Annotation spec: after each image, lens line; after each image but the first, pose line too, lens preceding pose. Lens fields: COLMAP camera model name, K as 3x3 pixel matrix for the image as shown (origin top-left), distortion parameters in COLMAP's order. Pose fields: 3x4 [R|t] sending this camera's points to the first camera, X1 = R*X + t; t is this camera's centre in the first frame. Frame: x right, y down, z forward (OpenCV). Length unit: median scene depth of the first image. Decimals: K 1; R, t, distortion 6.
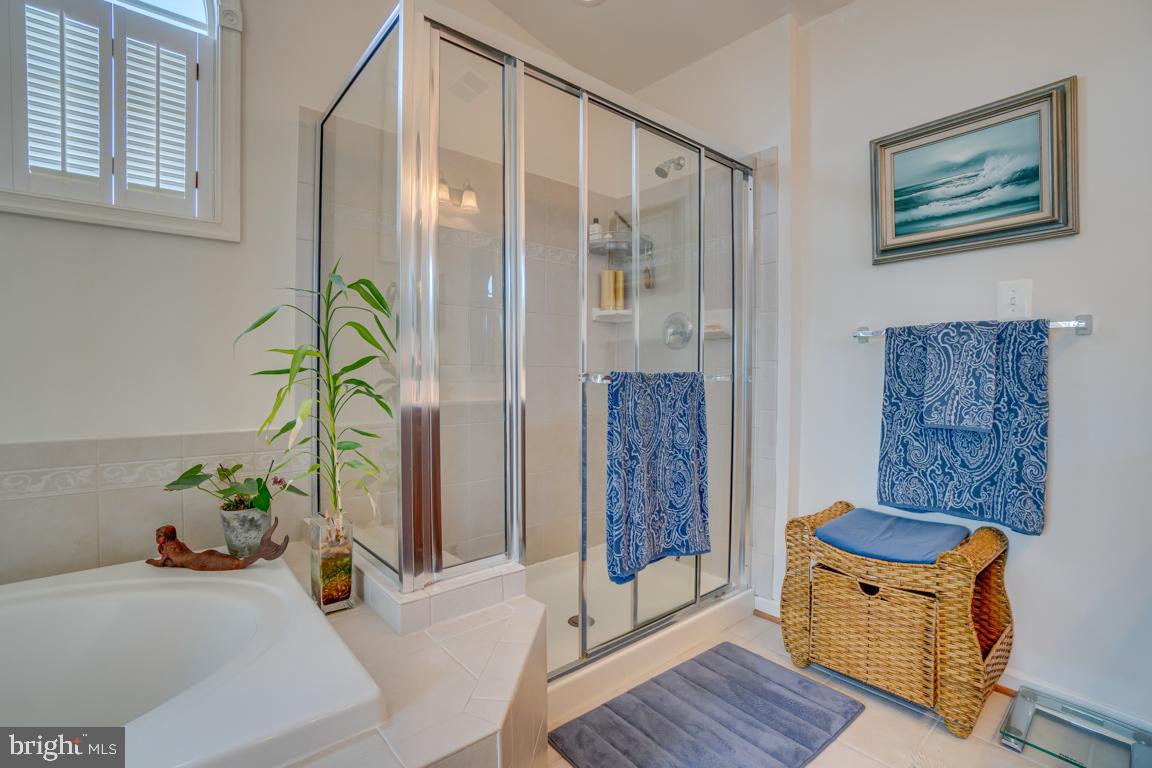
lens RADIAL K [[518.5, 0, 577.5], [0, 518.5, 380.1], [0, 0, 1]] dist [-0.066860, 0.024991]
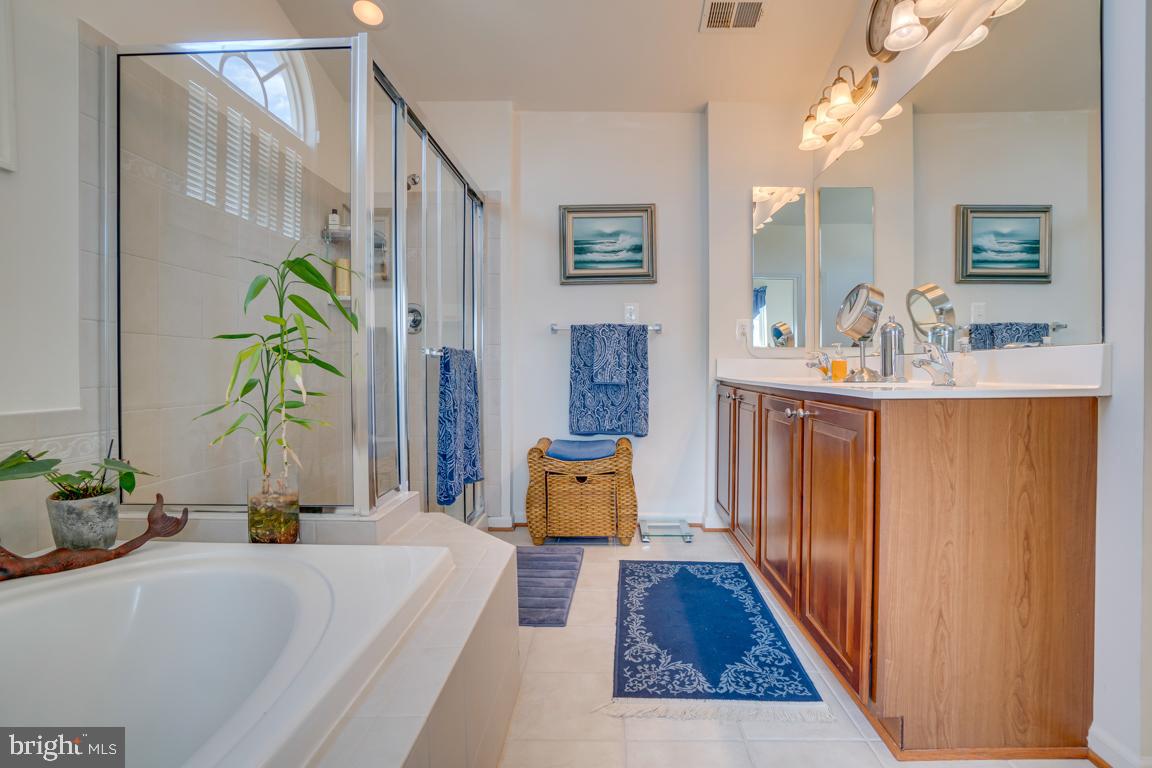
lens RADIAL K [[532.9, 0, 595.7], [0, 532.9, 374.3], [0, 0, 1]] dist [-0.061684, 0.021761]
pose [[0.660929, -0.014613, 0.750306, -0.702275], [0.014566, 0.999872, 0.006643, 0.050922], [-0.750307, 0.006539, 0.661057, -0.208839]]
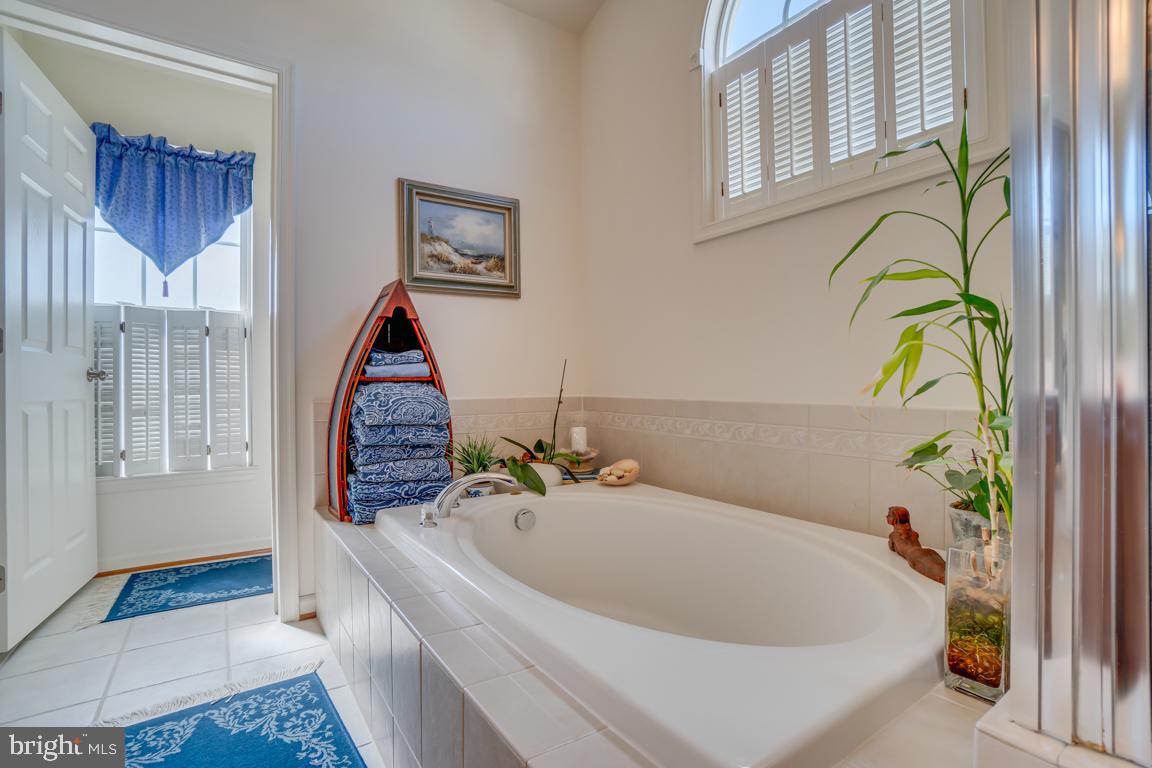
lens RADIAL K [[542.4, 0, 576.5], [0, 542.4, 383.7], [0, 0, 1]] dist [-0.044771, 0.000316]
pose [[-0.102680, -0.001650, -0.994713, 0.153477], [-0.009561, 0.999954, -0.000672, 0.071527], [0.994669, 0.009441, -0.102691, 0.470070]]
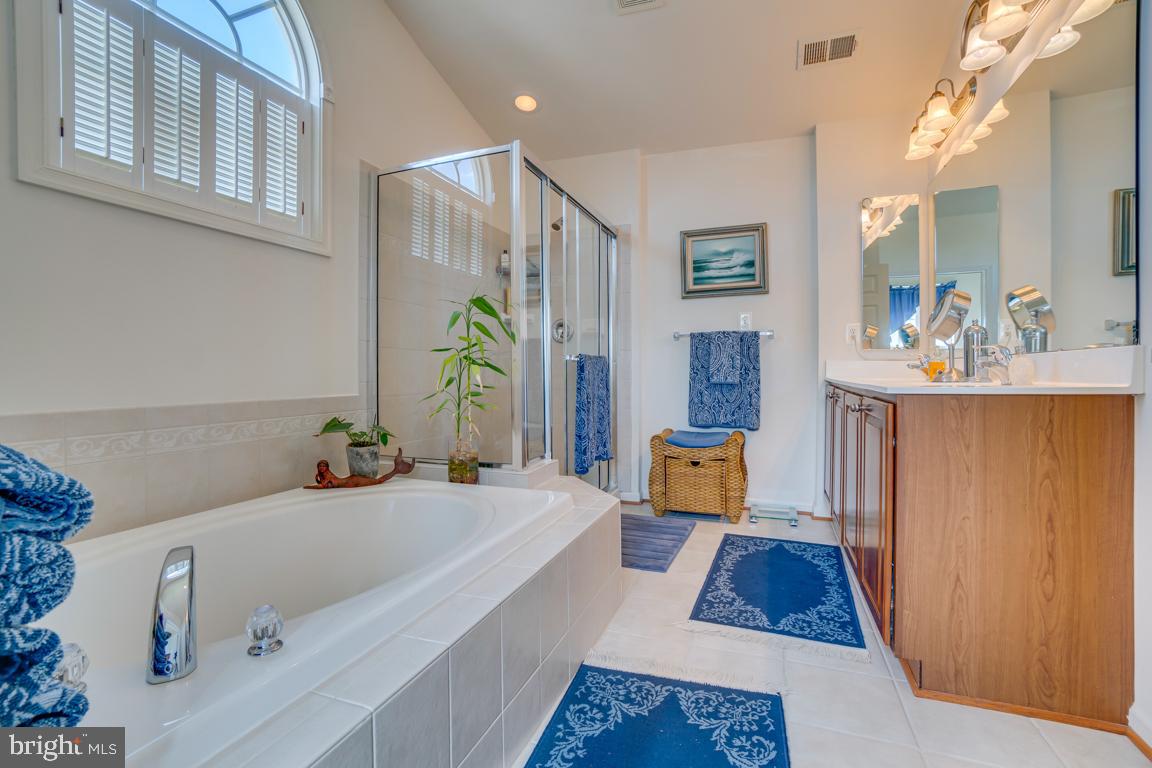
lens RADIAL K [[515.9, 0, 577.3], [0, 515.9, 373.9], [0, 0, 1]] dist [-0.065262, 0.024230]
pose [[0.872765, -0.011085, 0.488014, -0.796876], [0.014185, 0.999896, -0.002657, 0.056459], [-0.487934, 0.009241, 0.872832, -0.535341]]
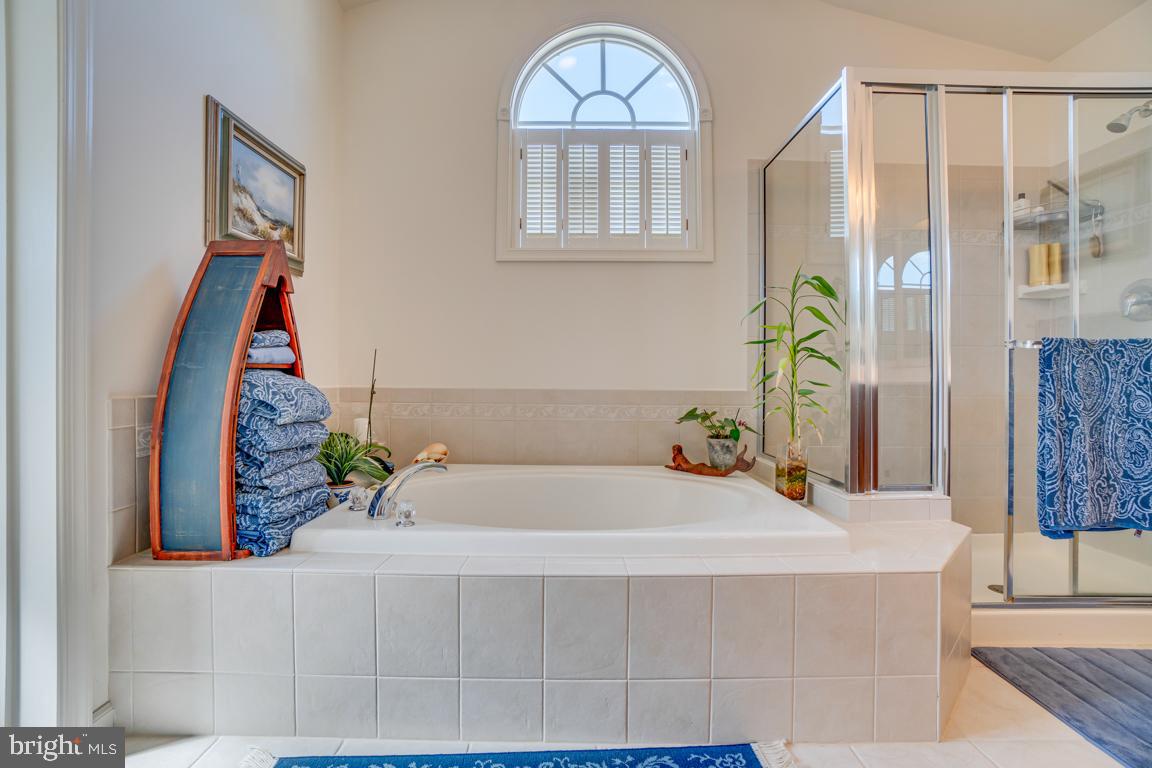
lens RADIAL K [[515.9, 0, 577.3], [0, 515.9, 373.9], [0, 0, 1]] dist [-0.065262, 0.024230]
pose [[0.769483, -0.001119, -0.638666, -0.021984], [-0.011351, 0.999817, -0.015429, 0.085527], [0.638566, 0.019122, 0.769329, -0.415455]]
